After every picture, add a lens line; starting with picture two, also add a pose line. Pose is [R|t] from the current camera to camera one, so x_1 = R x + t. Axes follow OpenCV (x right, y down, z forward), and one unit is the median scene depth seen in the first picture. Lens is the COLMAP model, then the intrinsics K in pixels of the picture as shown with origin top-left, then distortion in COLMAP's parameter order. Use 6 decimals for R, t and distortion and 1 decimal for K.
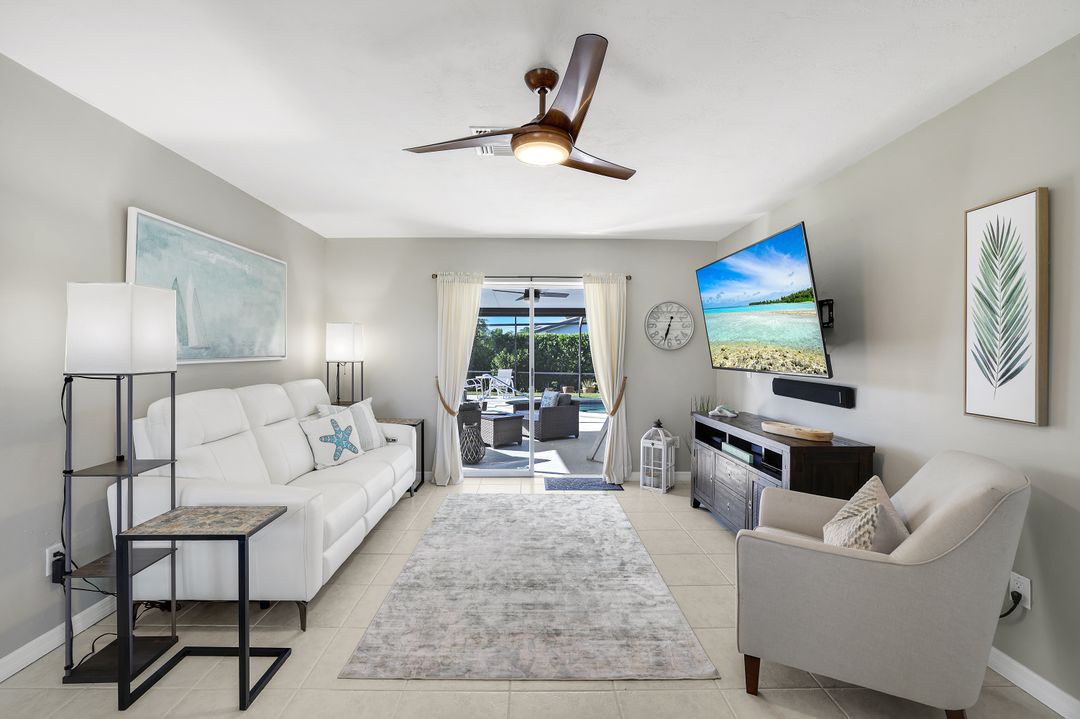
lens RADIAL K [[469.4, 0, 533.3], [0, 469.4, 351.6], [0, 0, 1]] dist [-0.038229, 0.013648]
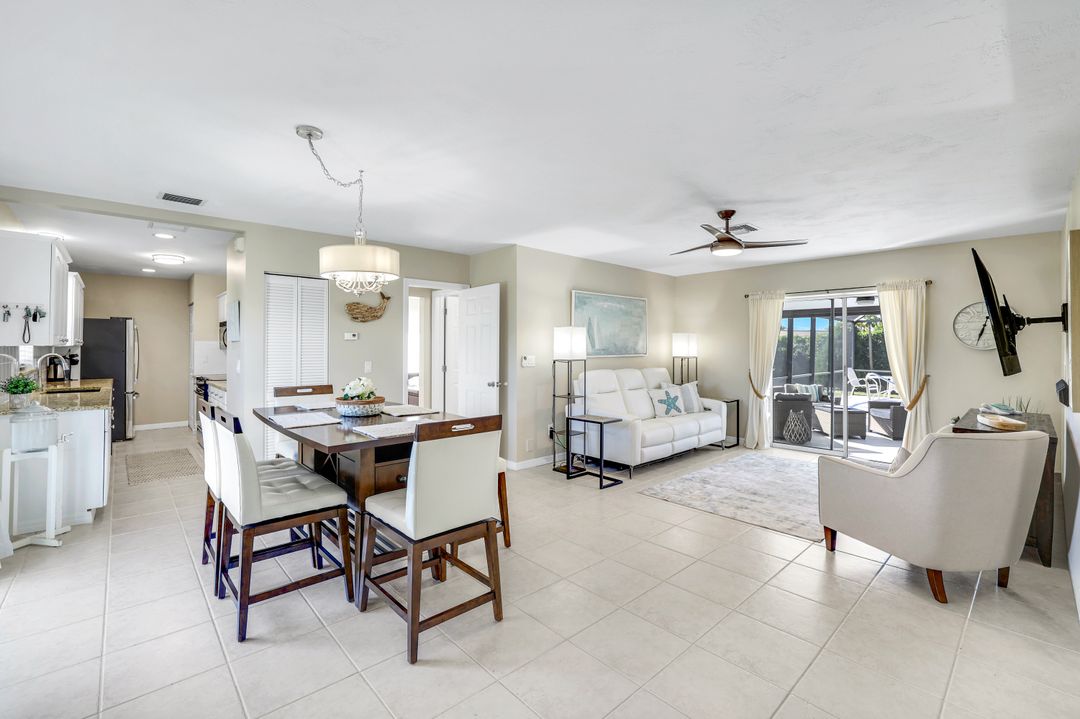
lens RADIAL K [[470.7, 0, 523.1], [0, 470.7, 344.2], [0, 0, 1]] dist [-0.020944, 0.000241]
pose [[0.653845, -0.007083, -0.756596, 0.621050], [0.000982, 0.999963, -0.008512, -0.013700], [0.756628, 0.004822, 0.653828, -0.613841]]
